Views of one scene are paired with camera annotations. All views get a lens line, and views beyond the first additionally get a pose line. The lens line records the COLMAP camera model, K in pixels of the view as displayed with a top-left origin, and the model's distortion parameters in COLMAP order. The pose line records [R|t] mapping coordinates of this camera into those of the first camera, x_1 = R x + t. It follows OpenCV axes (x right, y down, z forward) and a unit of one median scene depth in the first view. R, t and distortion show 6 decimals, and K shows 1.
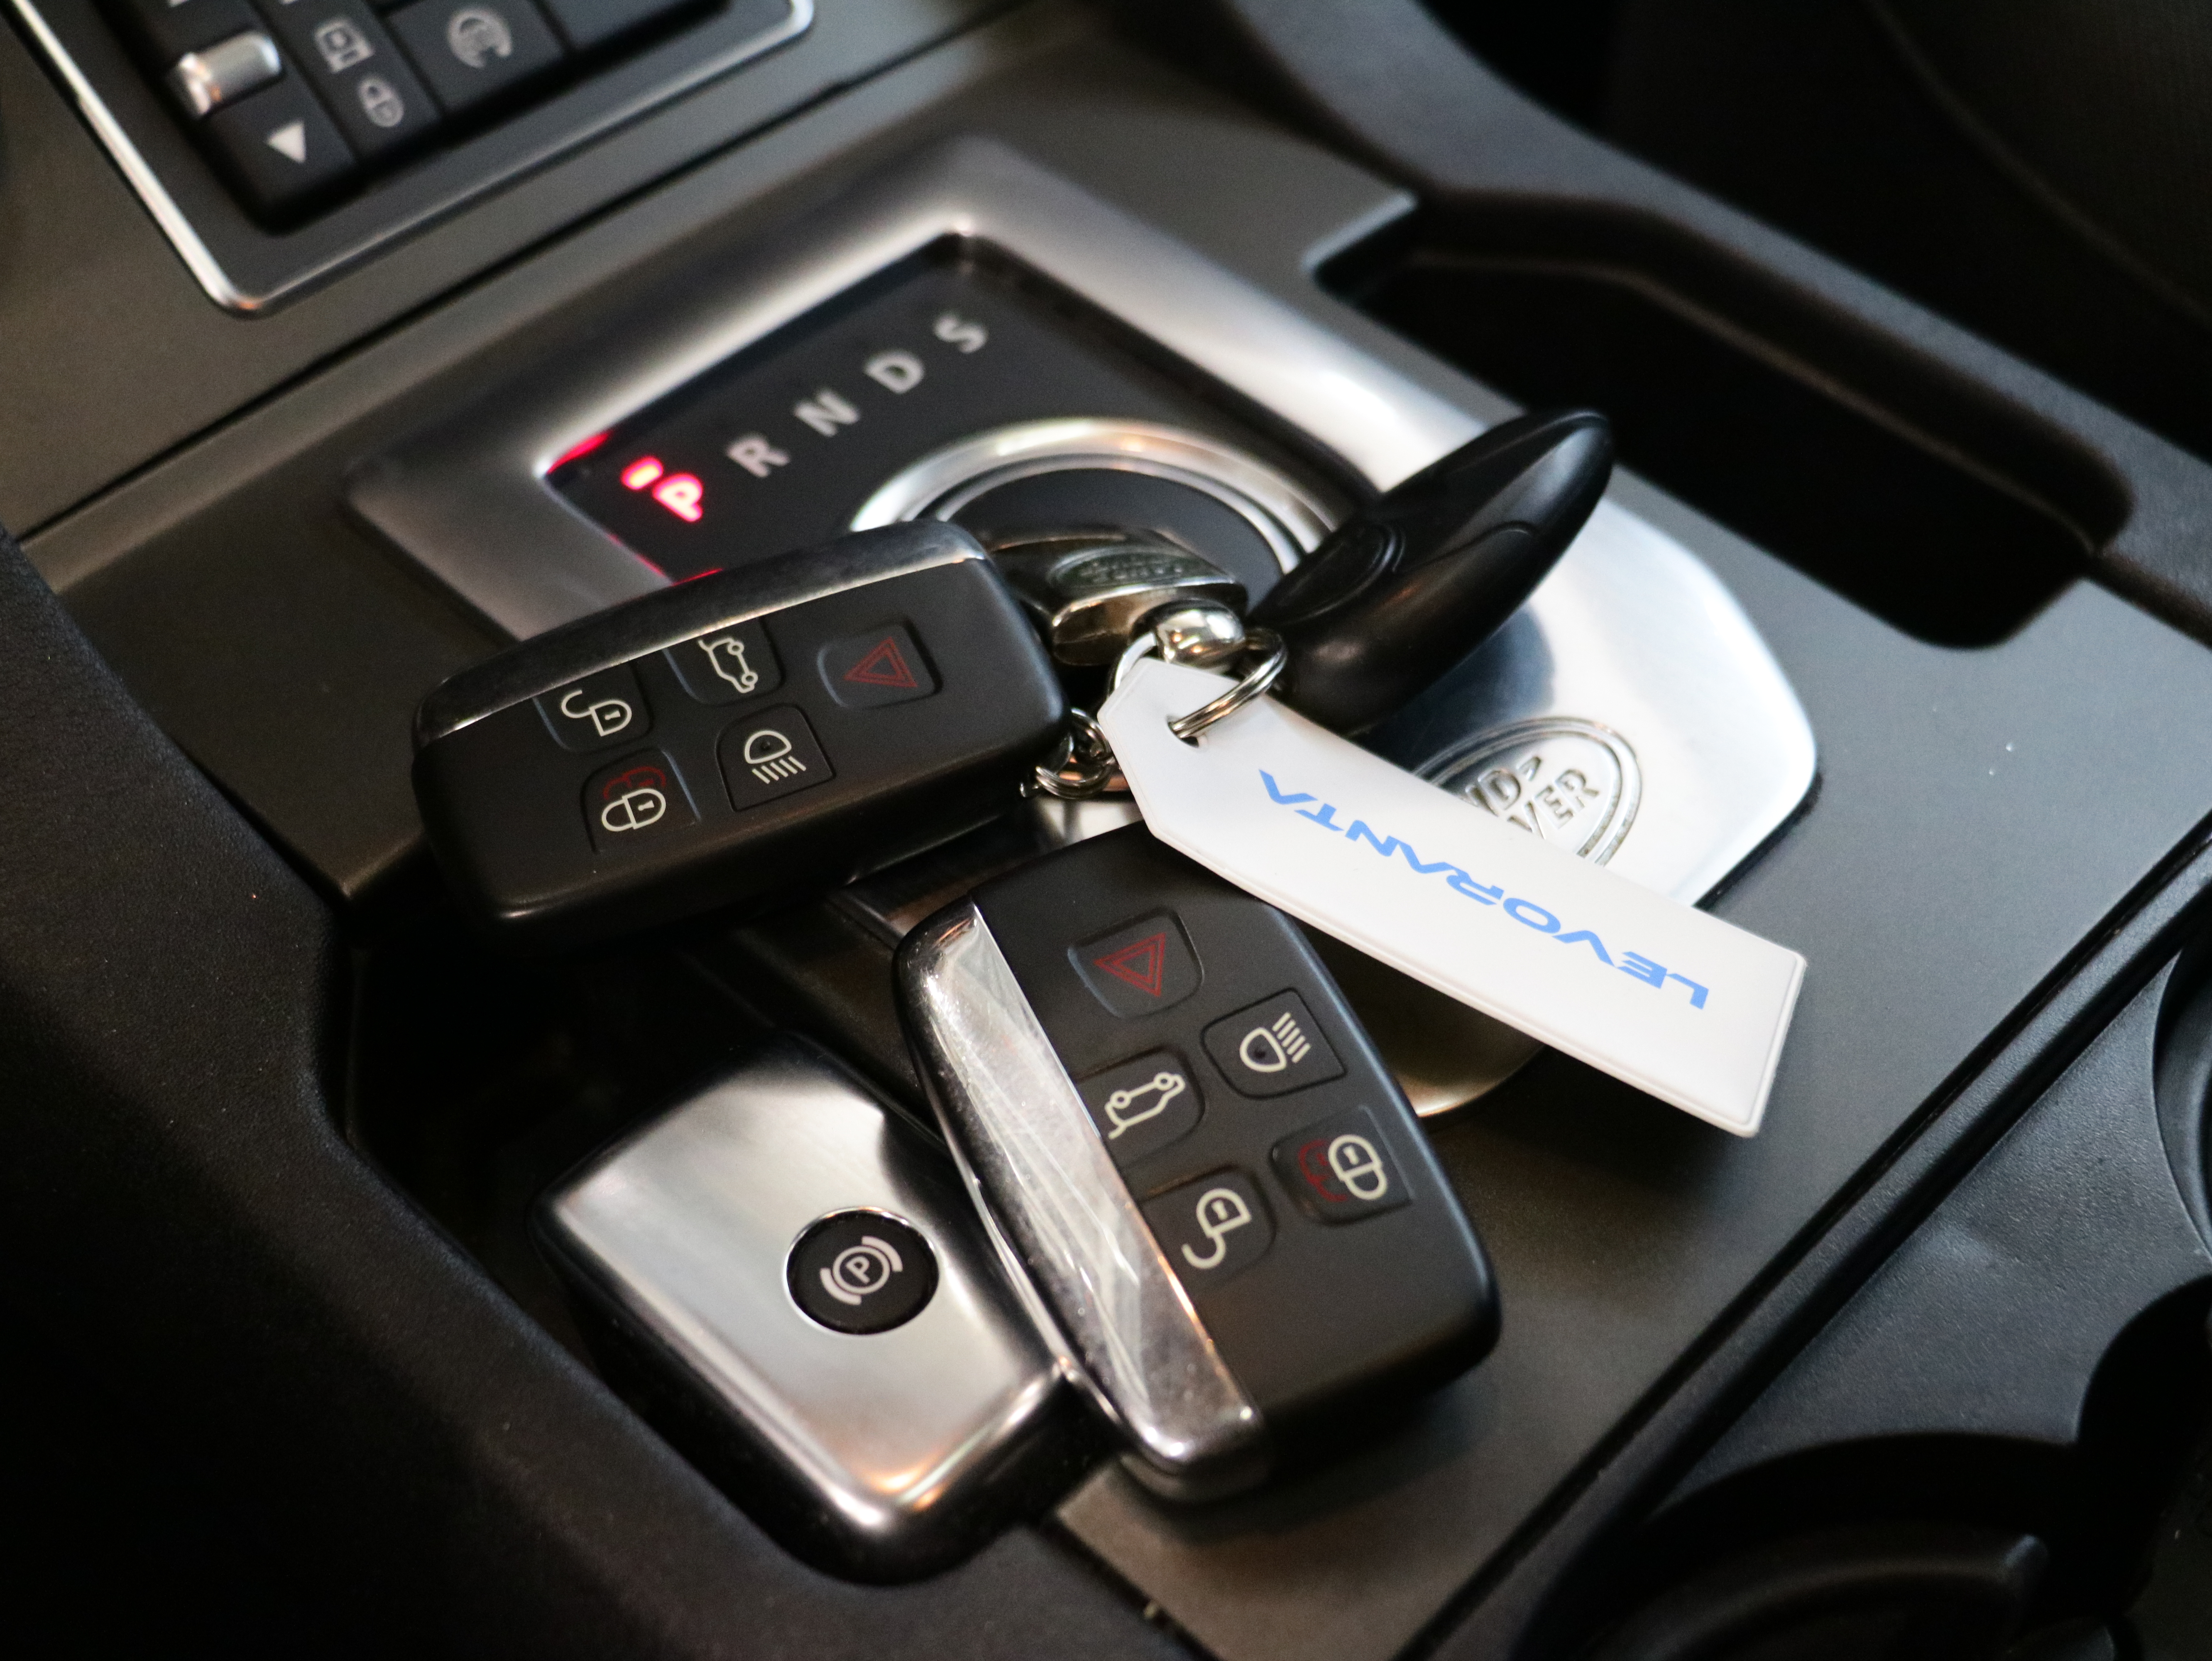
lens RADIAL K [[3057.6, 0, 1107.7], [0, 3057.6, 827.2], [0, 0, 1]] dist [-0.008742, -0.009625]
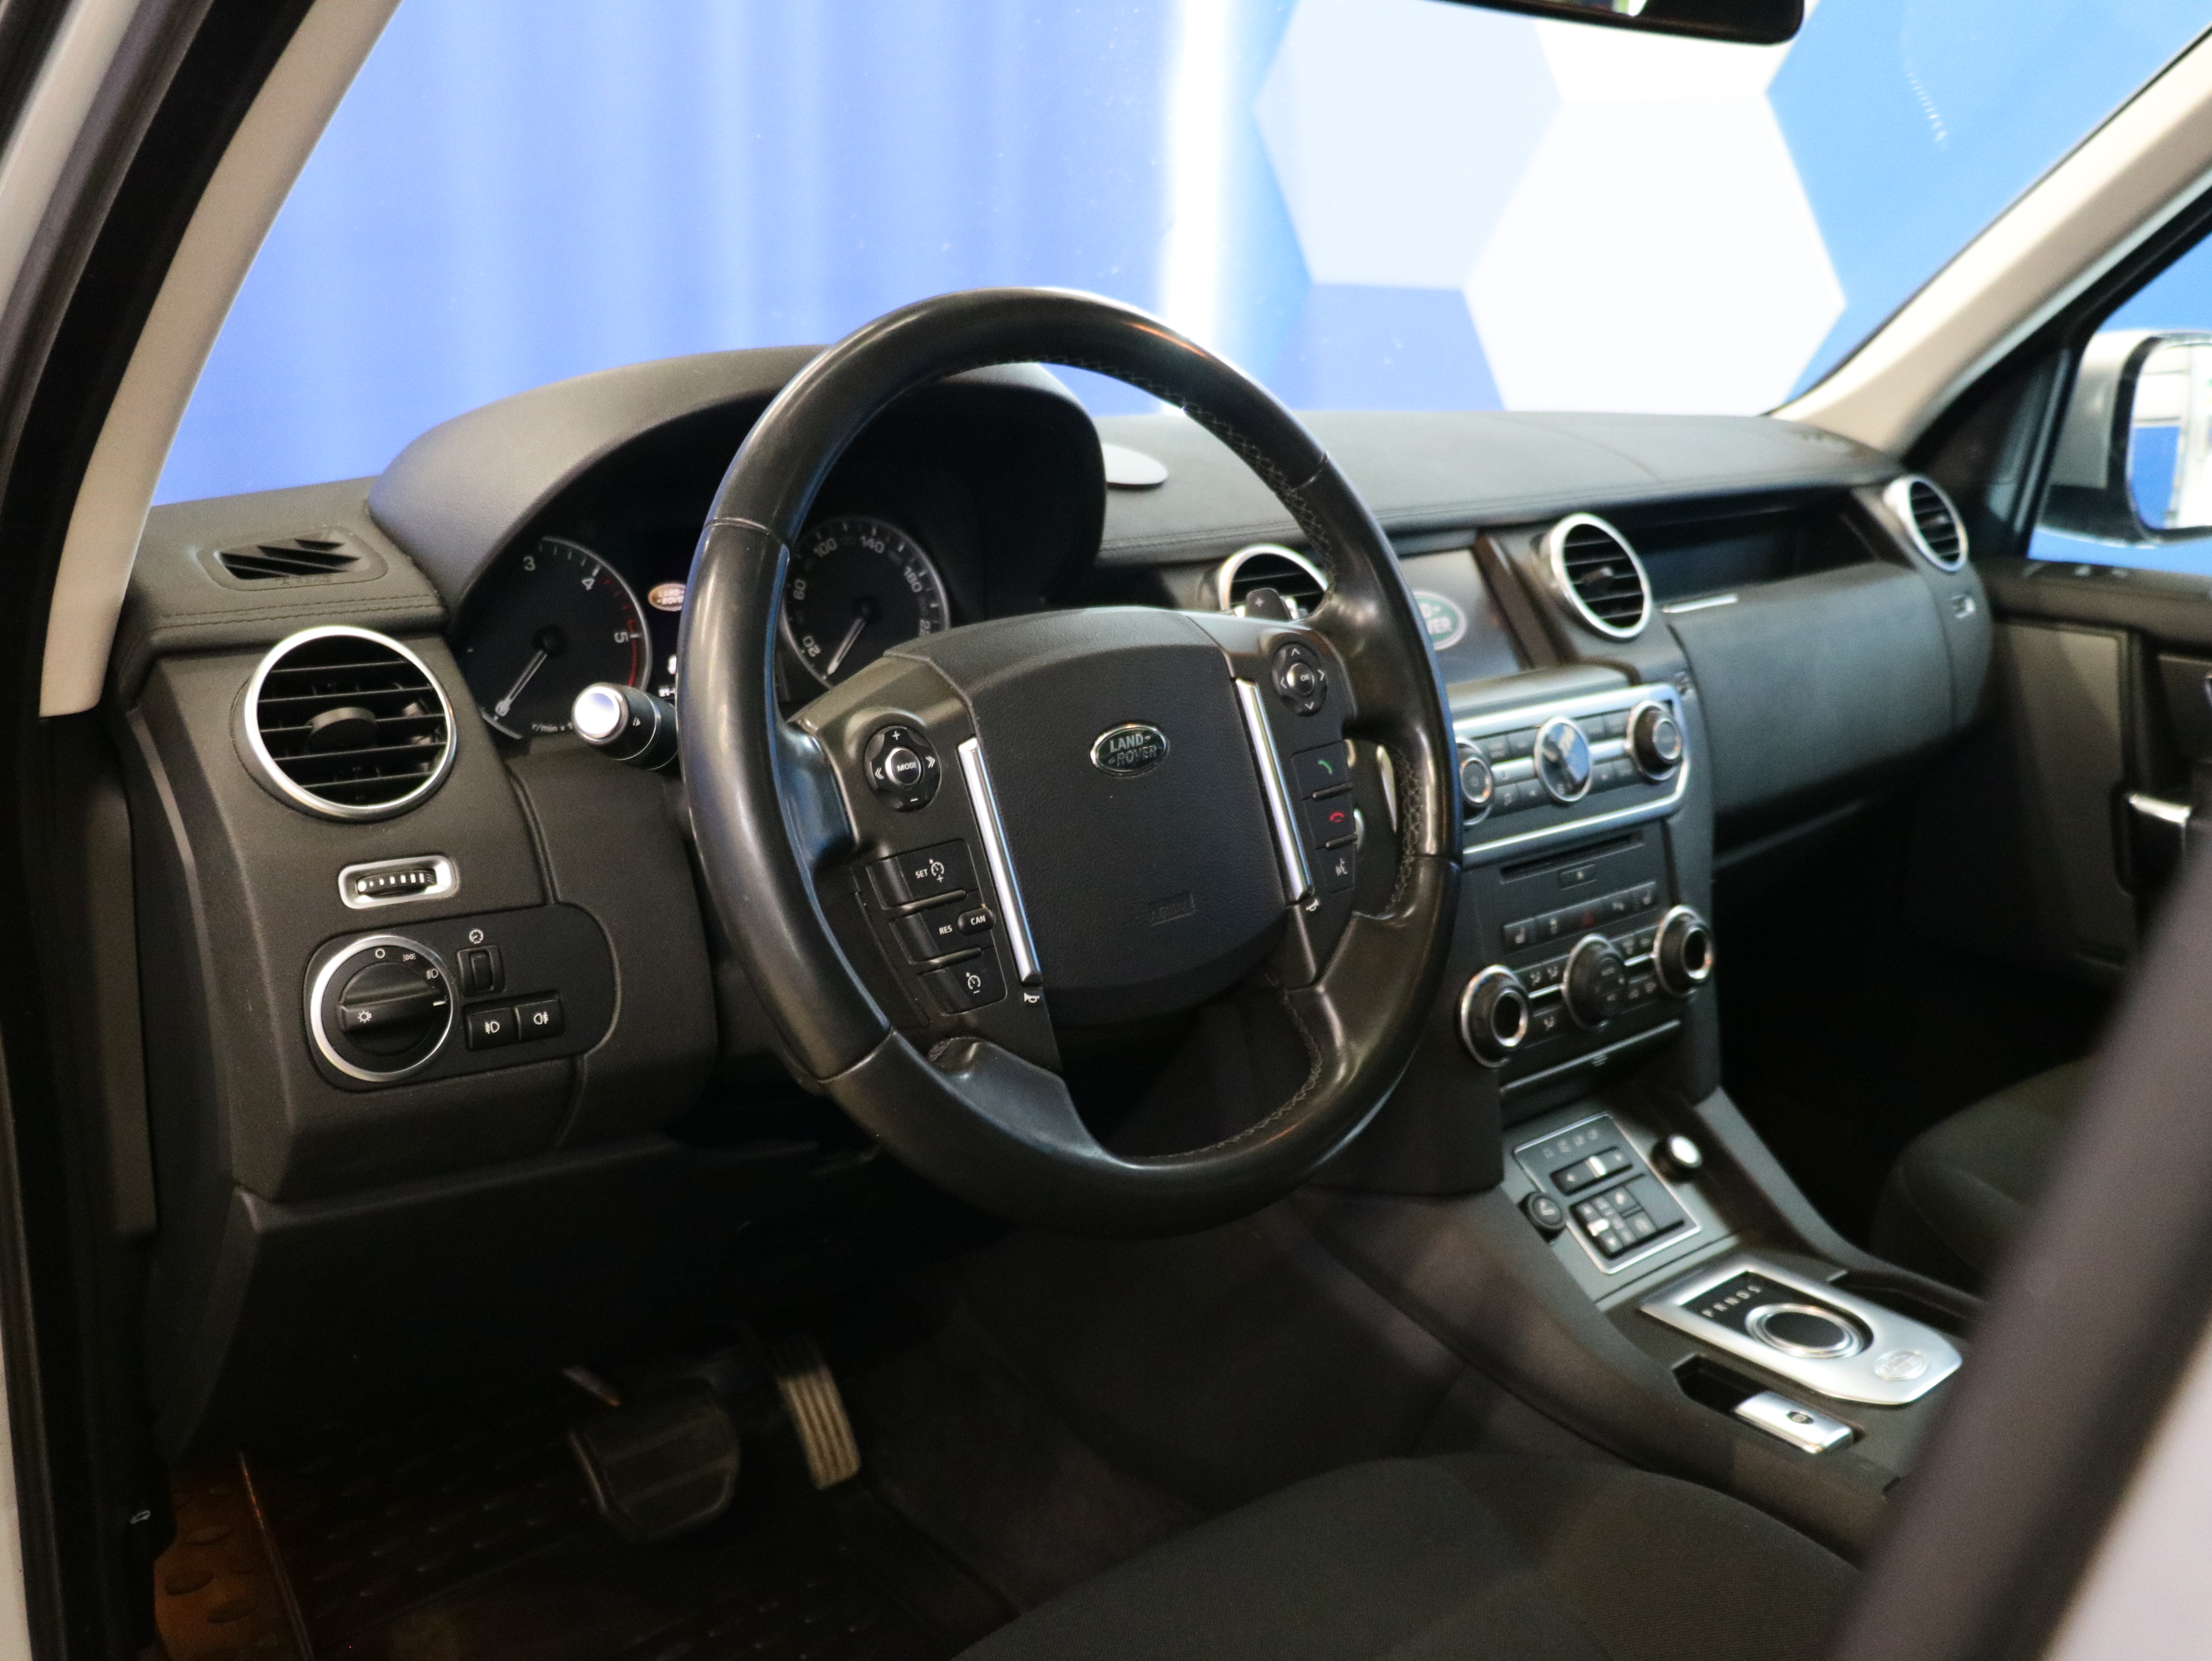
lens RADIAL K [[2086.1, 0, 1105.5], [0, 2086.1, 829.7], [0, 0, 1]] dist [-0.002767, 0.003488]
pose [[0.994624, 0.012627, -0.102778, -0.719523], [-0.064349, 0.852994, -0.517938, 0.949853], [0.081129, 0.521768, 0.849221, -2.130769]]
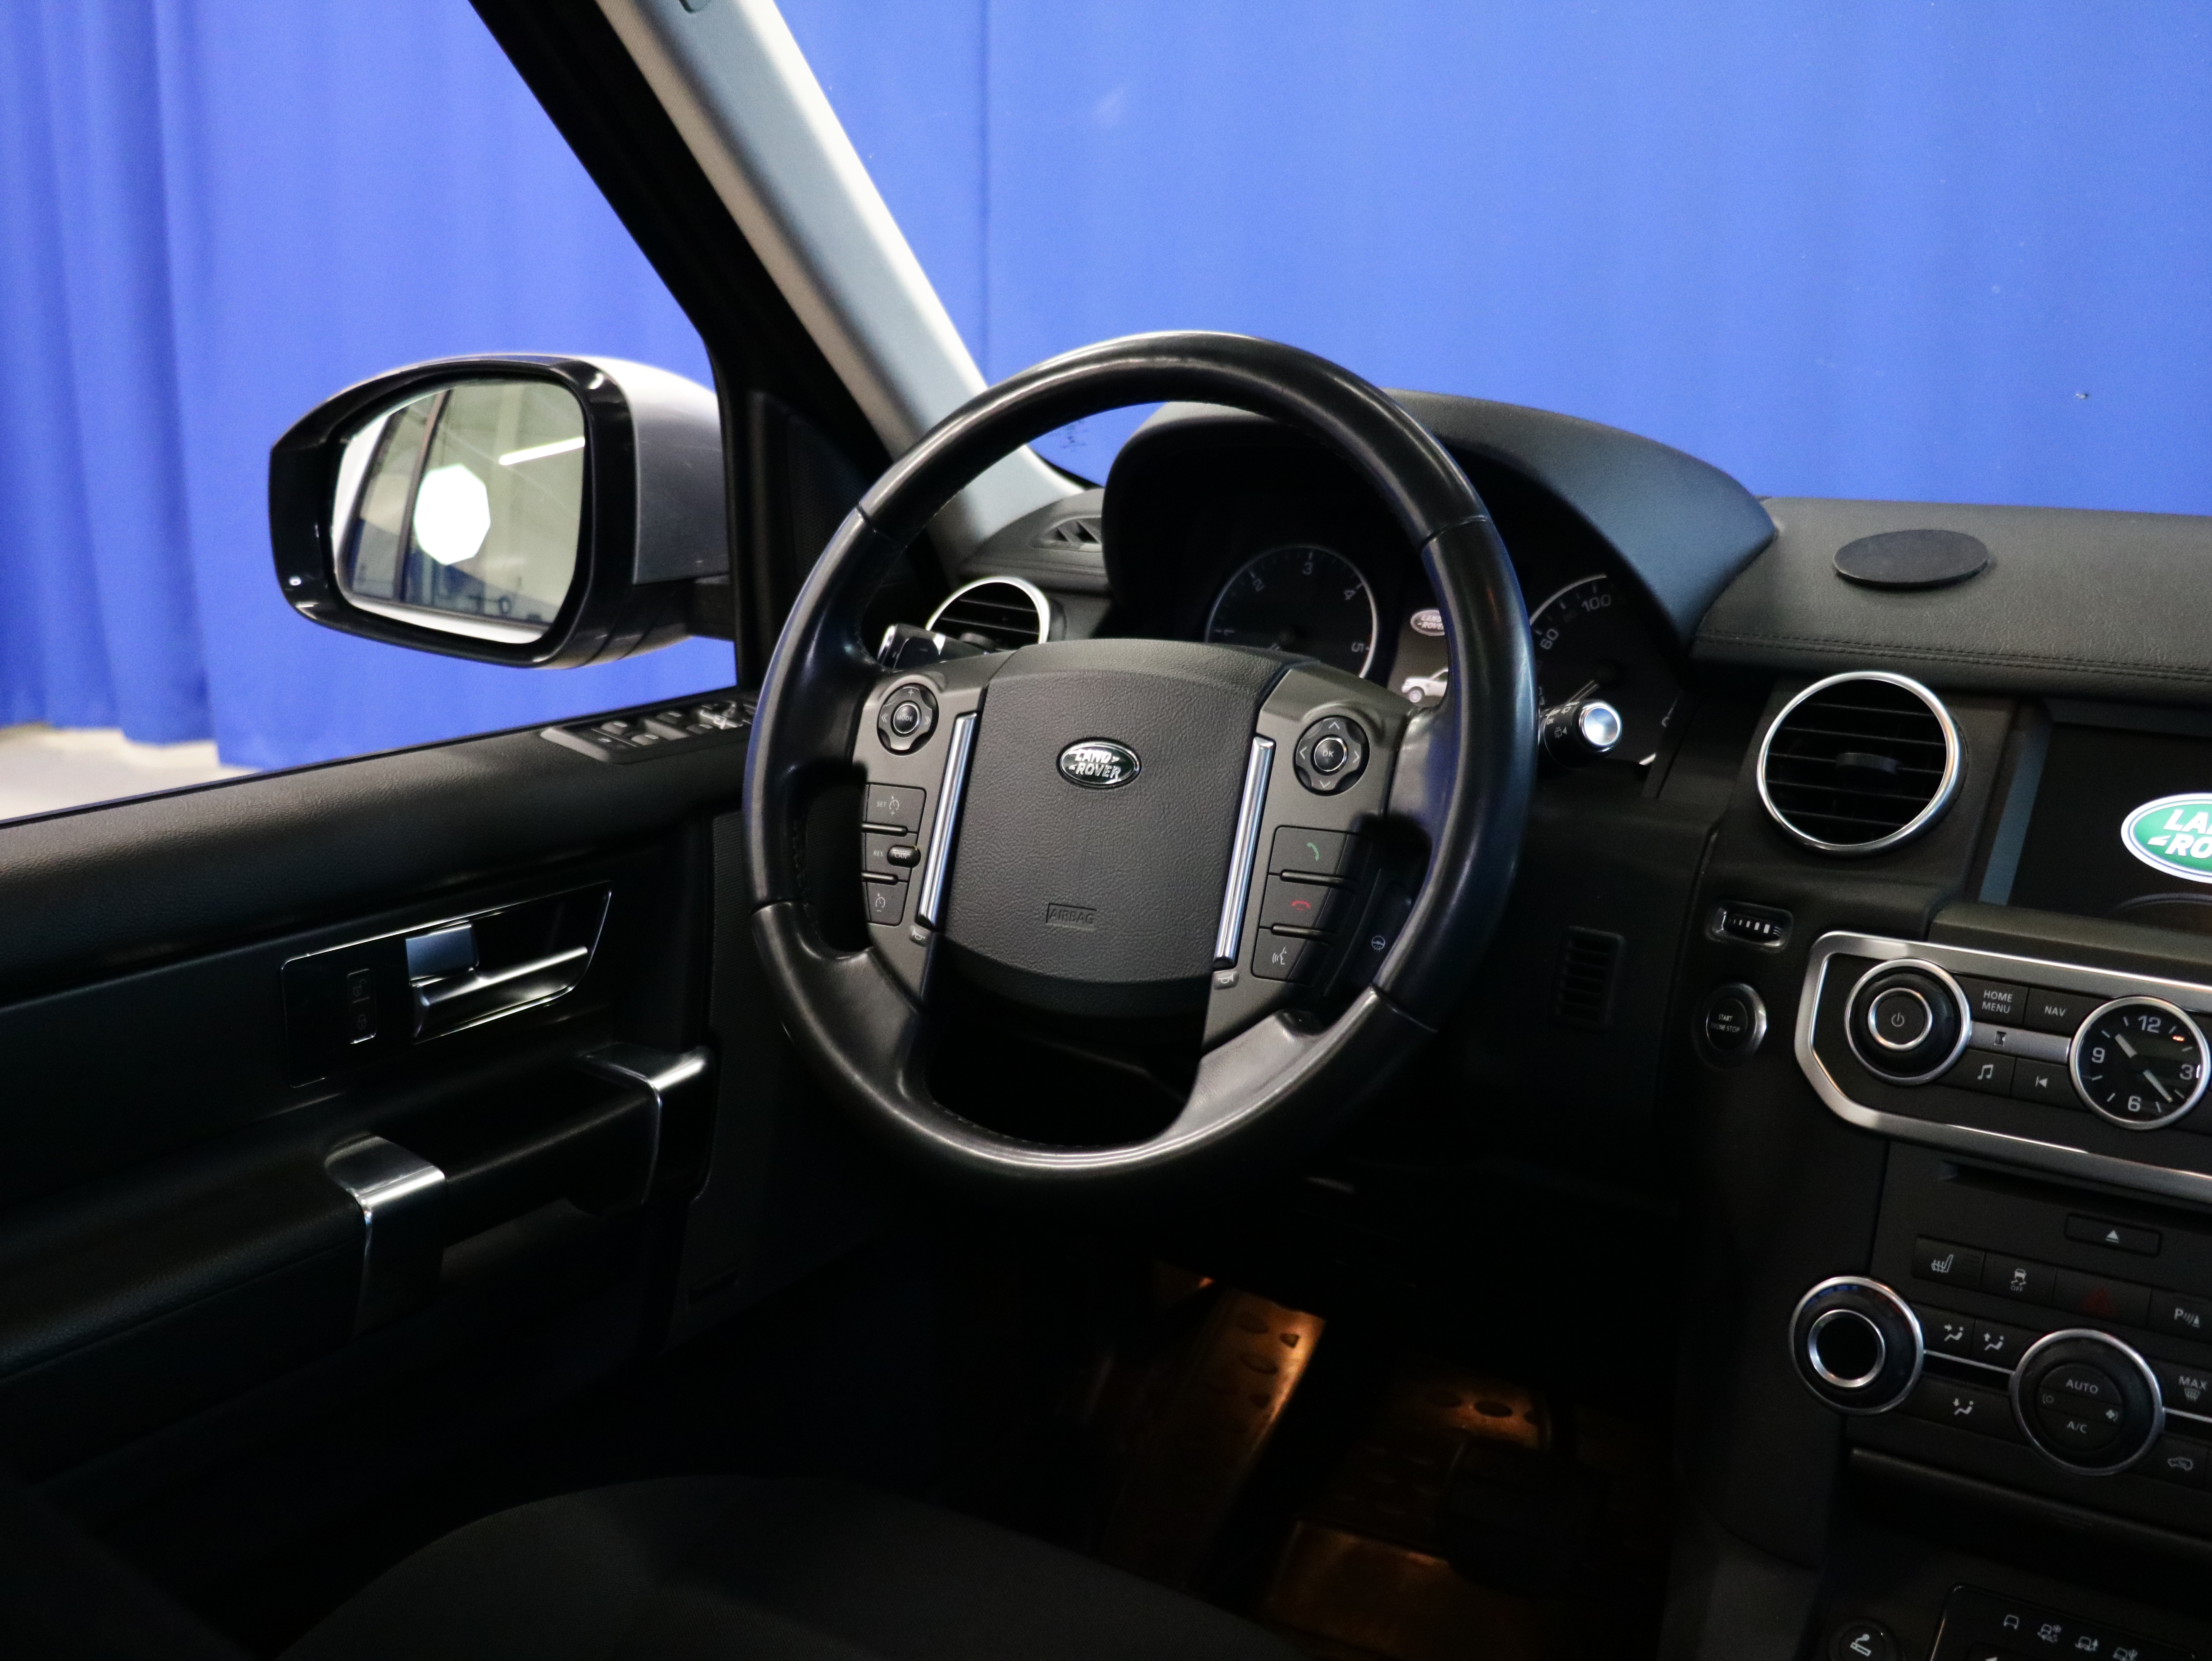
lens RADIAL K [[2534.4, 0, 1105.4], [0, 2534.4, 830.2], [0, 0, 1]] dist [-0.005436, -0.022016]
pose [[0.158264, 0.193790, -0.968193, 1.943100], [-0.716184, 0.697547, 0.022549, -0.328788], [0.679730, 0.689836, 0.249186, -0.911671]]
